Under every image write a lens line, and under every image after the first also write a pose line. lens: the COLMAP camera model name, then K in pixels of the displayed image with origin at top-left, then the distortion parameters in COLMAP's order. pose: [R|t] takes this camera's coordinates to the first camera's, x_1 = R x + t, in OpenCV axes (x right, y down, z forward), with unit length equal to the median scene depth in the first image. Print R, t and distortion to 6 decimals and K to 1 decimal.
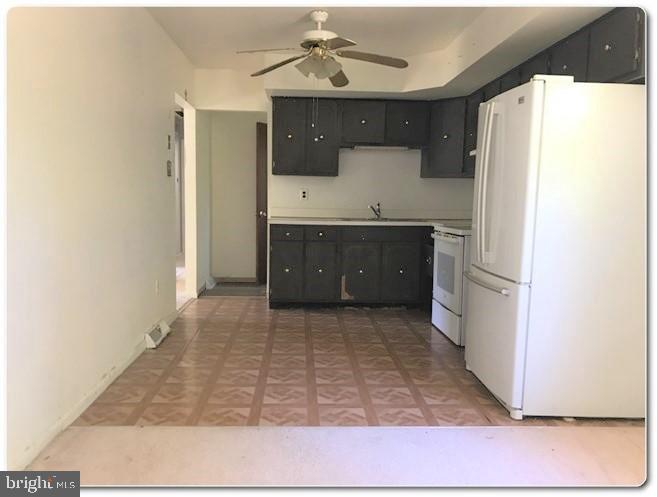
lens RADIAL K [[527.9, 0, 327.7], [0, 527.9, 250.6], [0, 0, 1]] dist [0.029667, -0.025467]
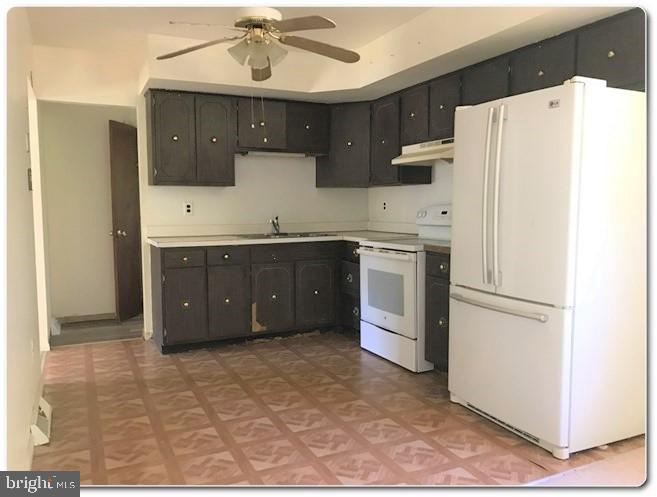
lens RADIAL K [[527.9, 0, 329.7], [0, 527.9, 246.4], [0, 0, 1]] dist [0.029667, -0.025467]
pose [[0.923310, -0.055013, 0.380096, -0.194178], [0.062116, 0.998048, -0.006437, -0.034661], [-0.379000, 0.029554, 0.924925, 0.182590]]
